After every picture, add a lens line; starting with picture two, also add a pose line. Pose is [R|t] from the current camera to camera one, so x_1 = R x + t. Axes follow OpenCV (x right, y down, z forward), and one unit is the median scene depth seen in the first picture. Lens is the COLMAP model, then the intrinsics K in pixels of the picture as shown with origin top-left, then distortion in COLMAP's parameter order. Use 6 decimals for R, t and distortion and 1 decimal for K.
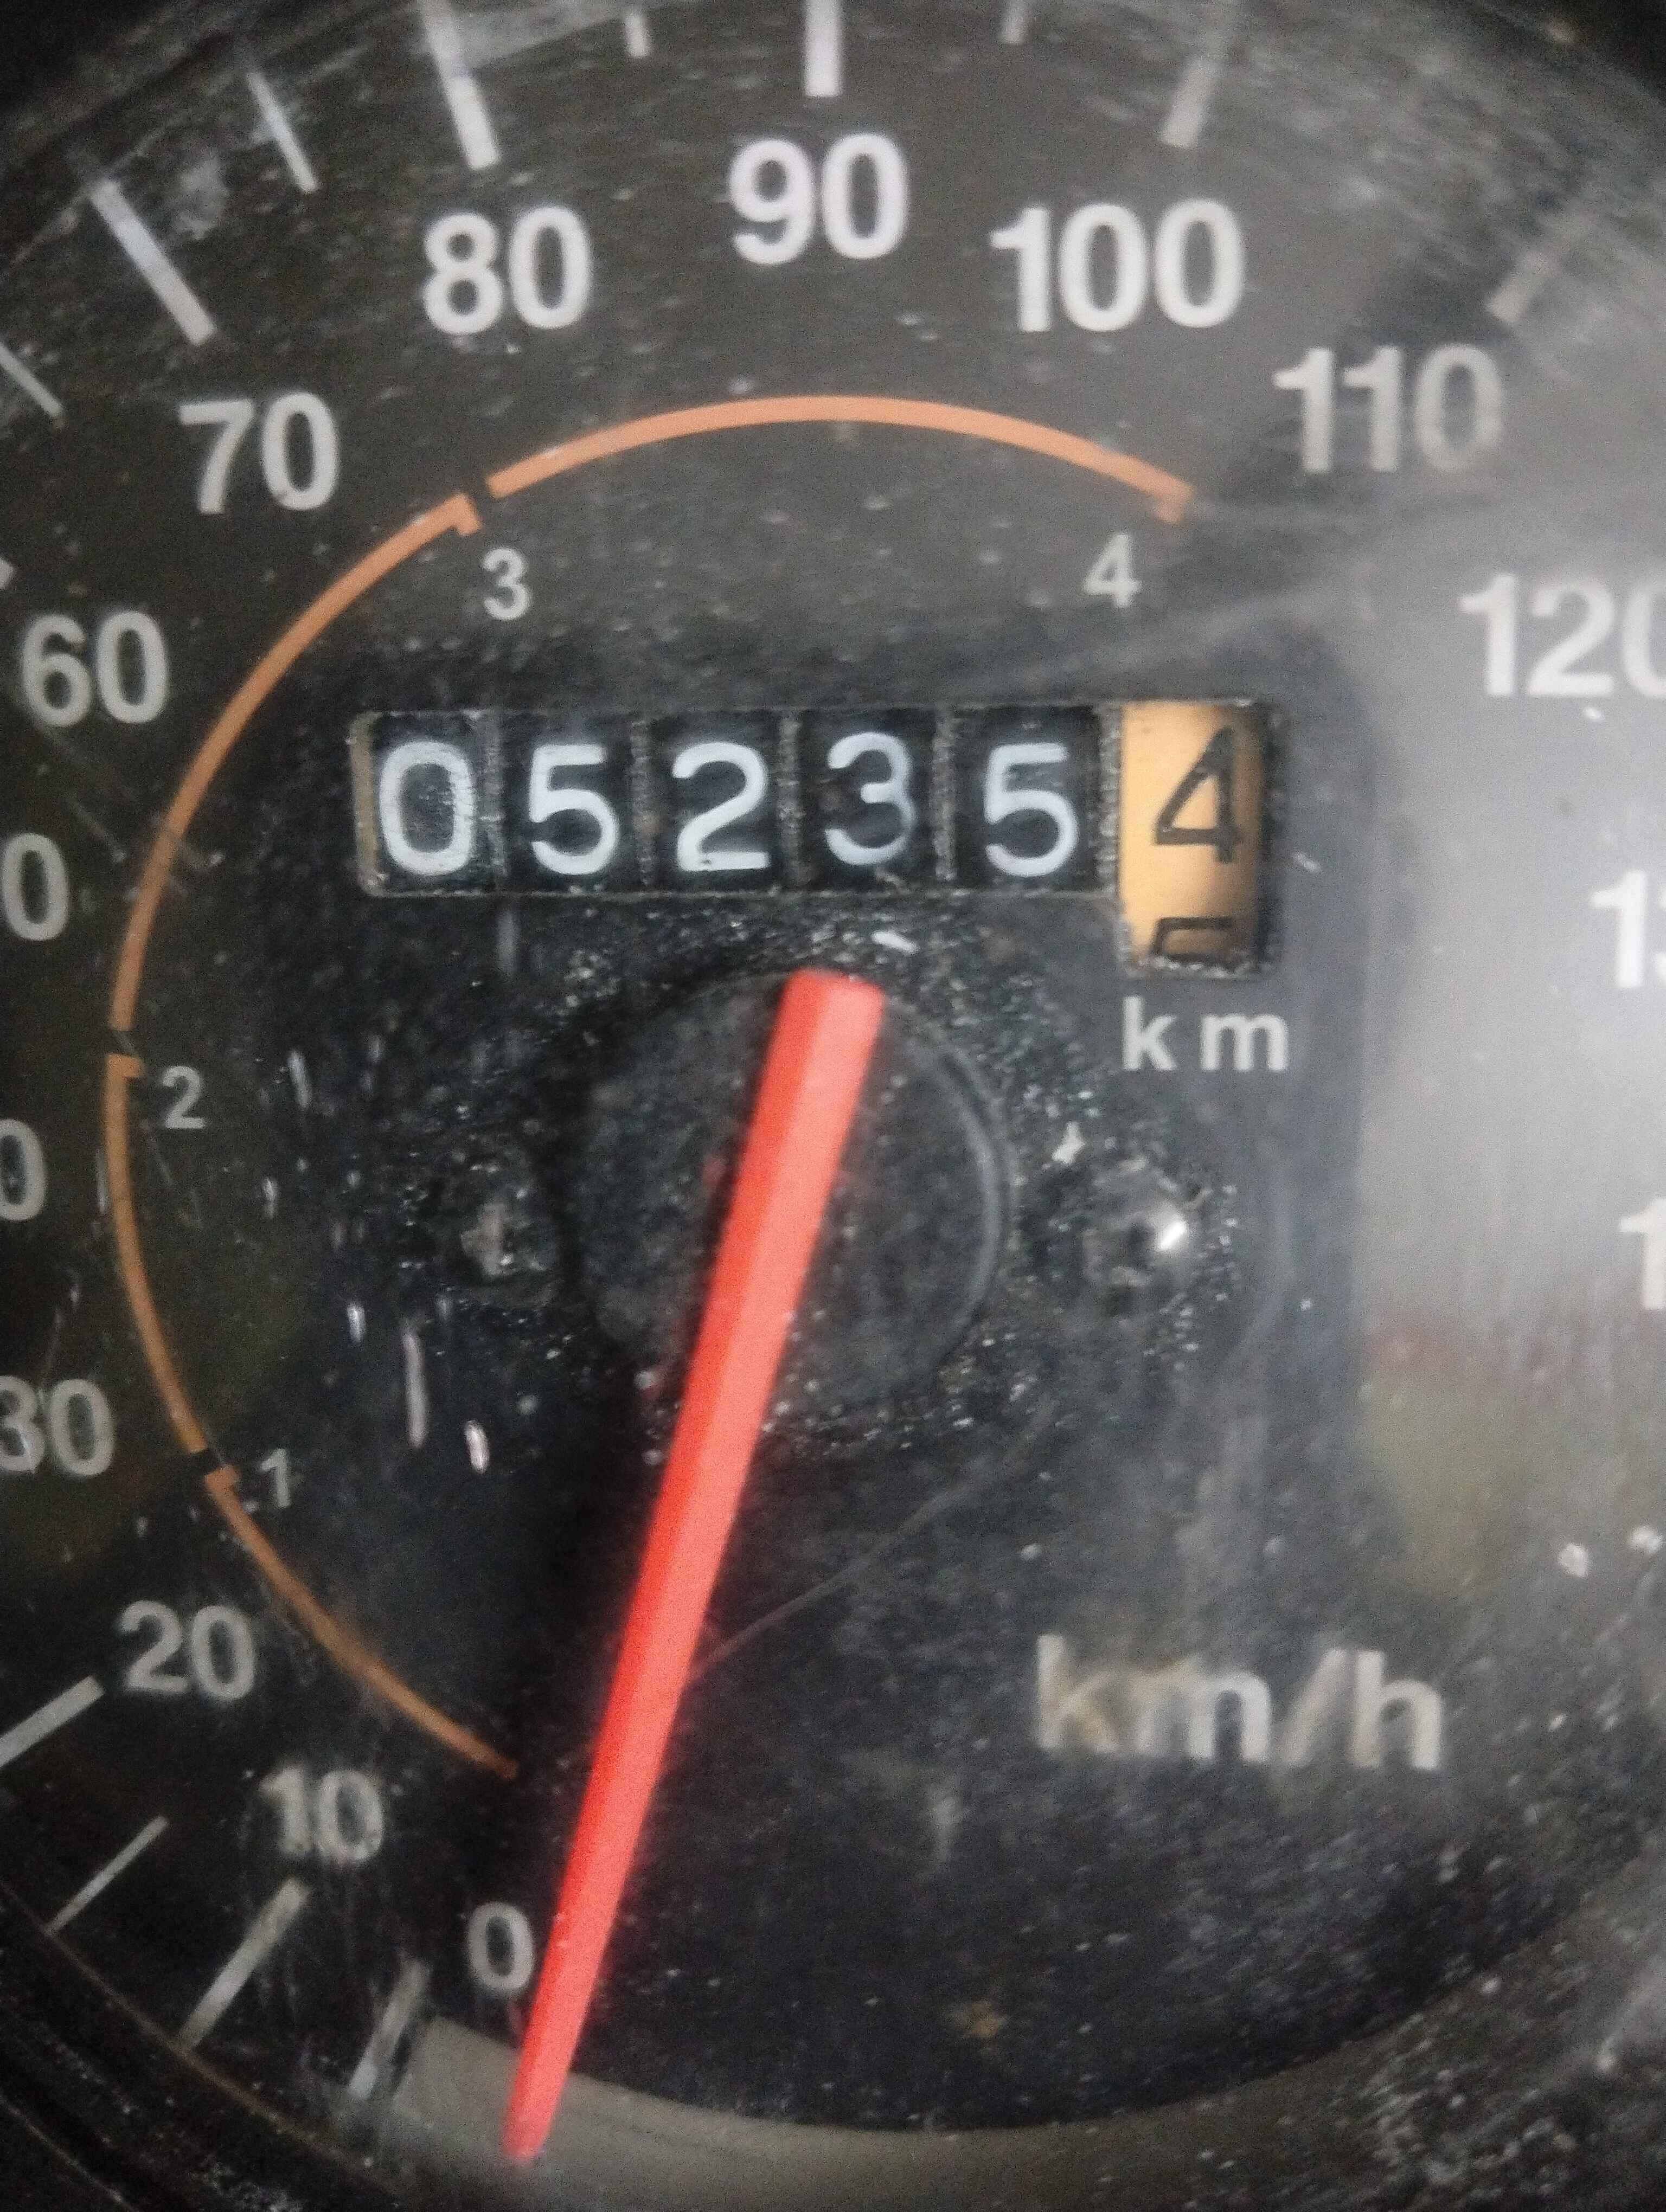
lens RADIAL K [[1792.0, 0, 839.2], [0, 1792.0, 1101.8], [0, 0, 1]] dist [0.051202, -0.270470]
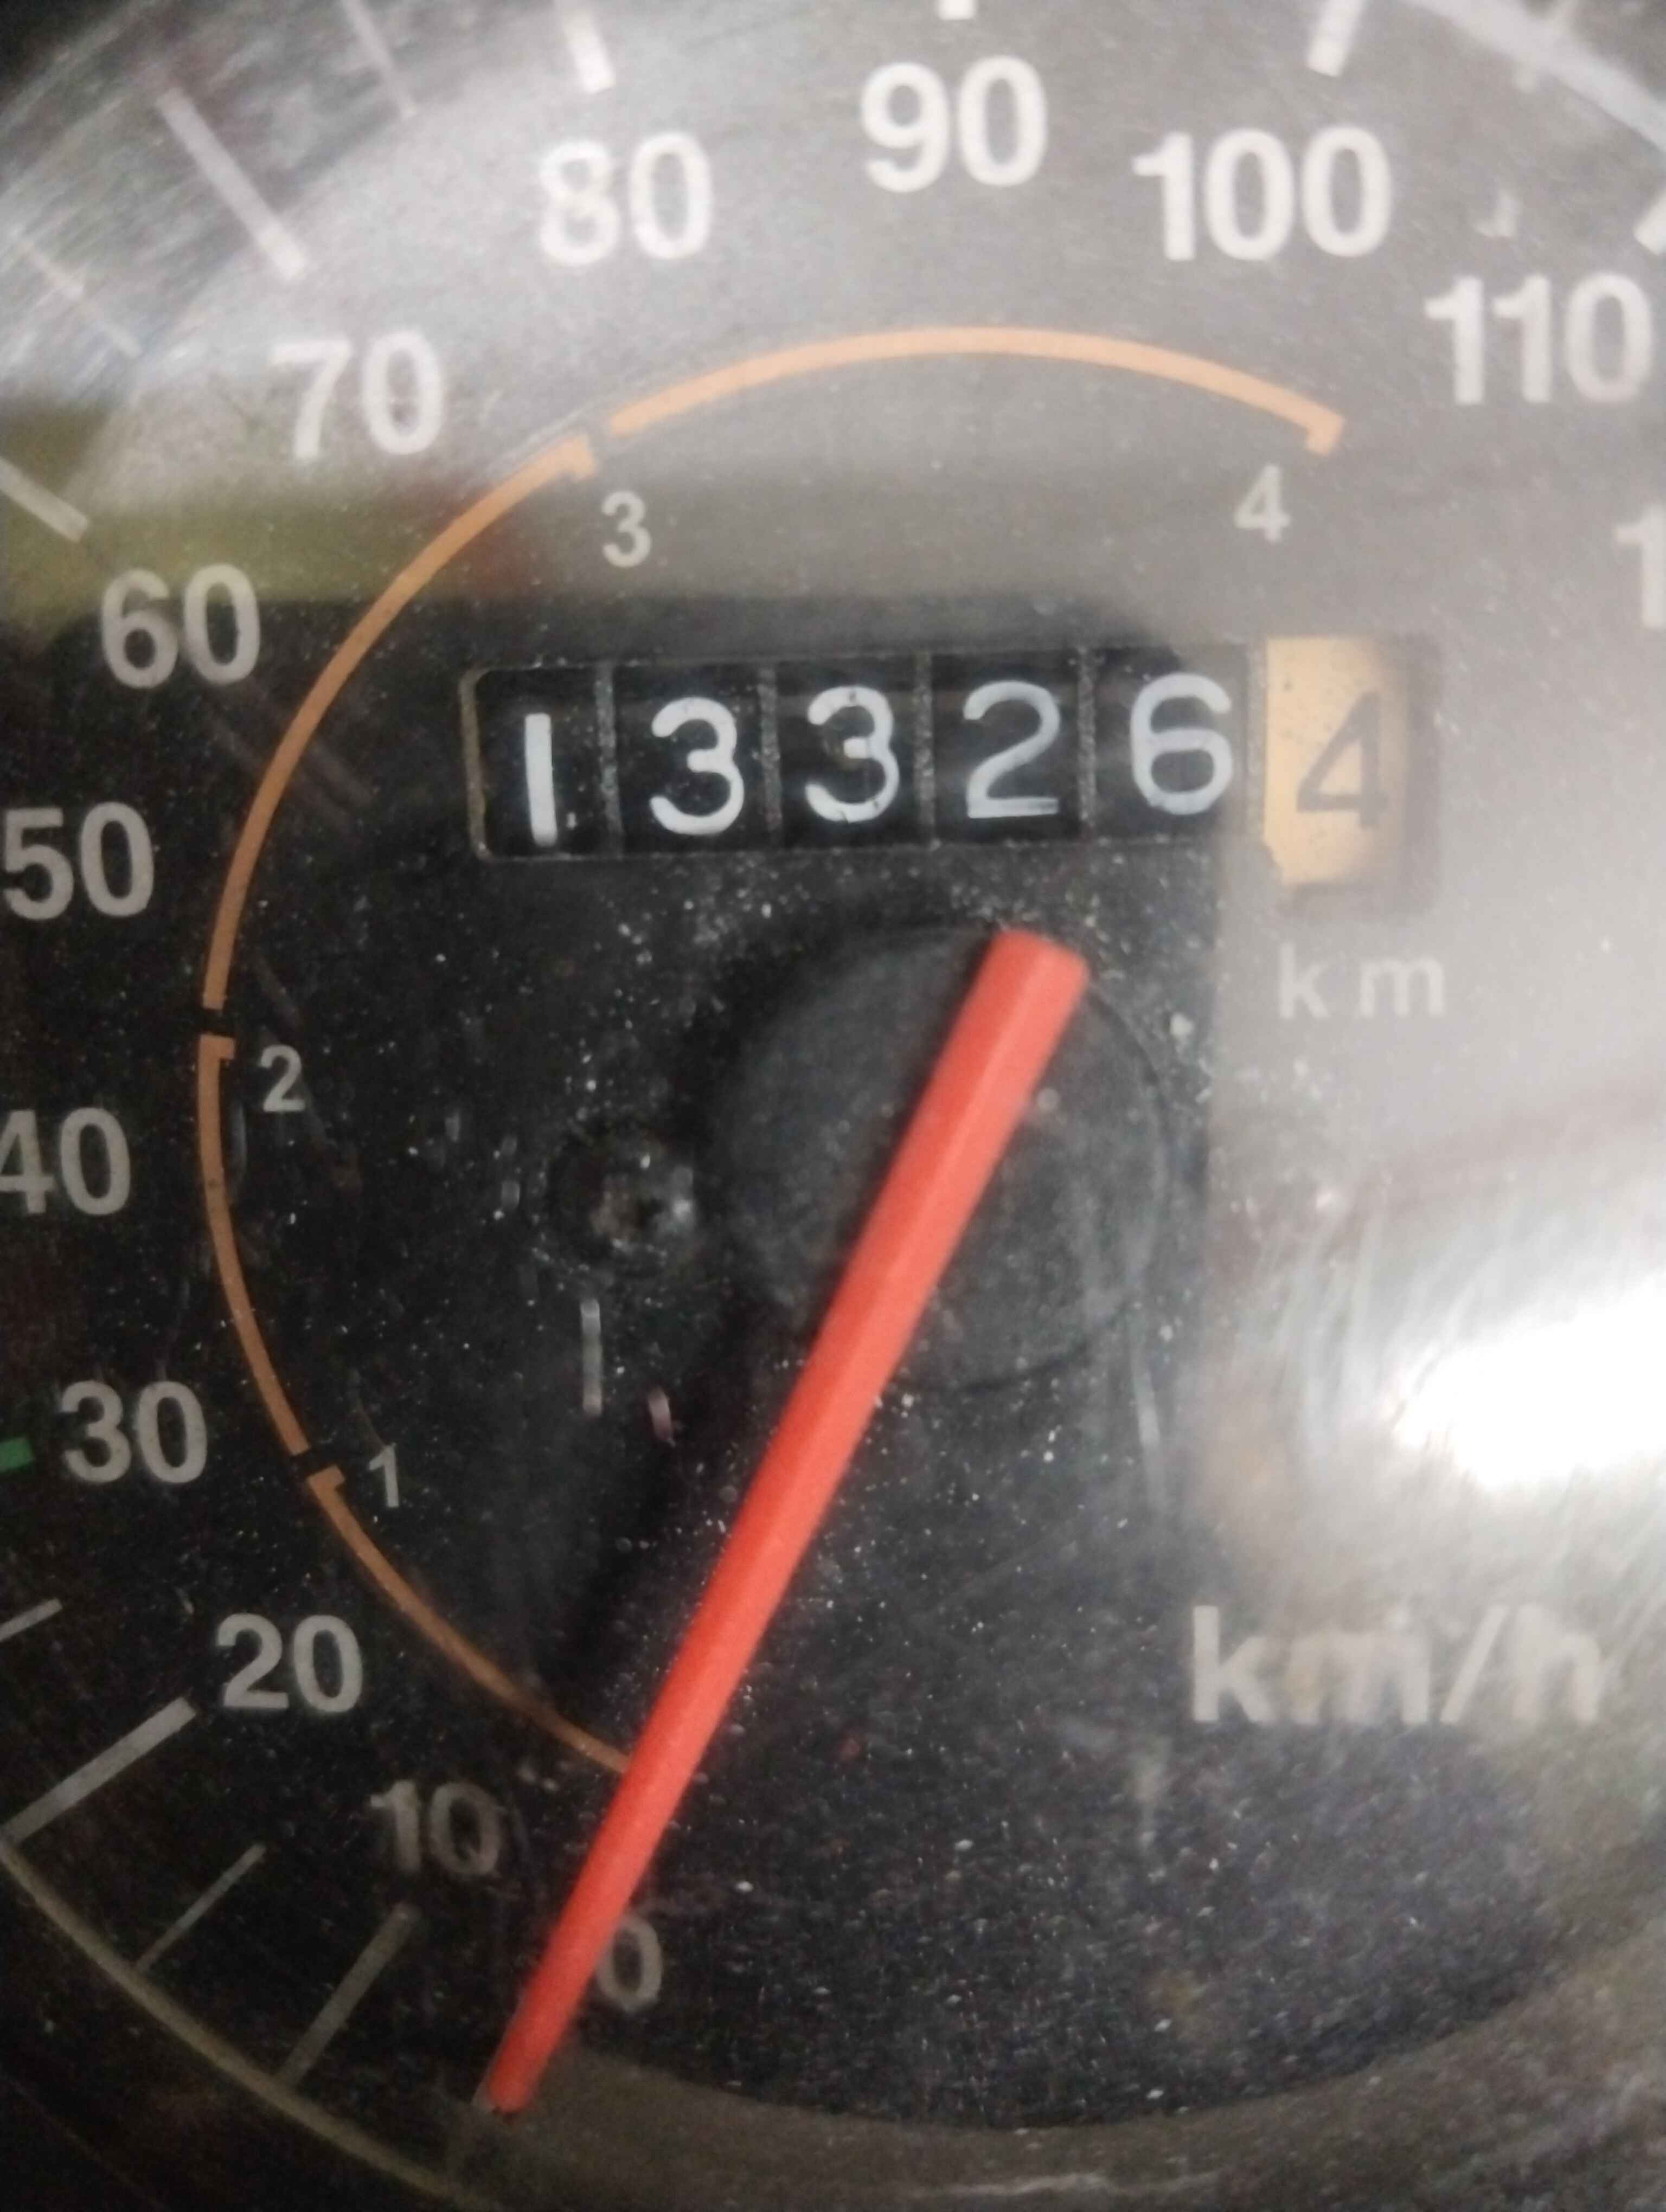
lens RADIAL K [[1792.0, 0, 839.2], [0, 1792.0, 1101.8], [0, 0, 1]] dist [0.051202, -0.270470]
pose [[0.998596, -0.029105, 0.044263, -0.121321], [0.029253, 0.999568, -0.002706, 0.022389], [-0.044165, 0.003997, 0.999016, 0.039734]]
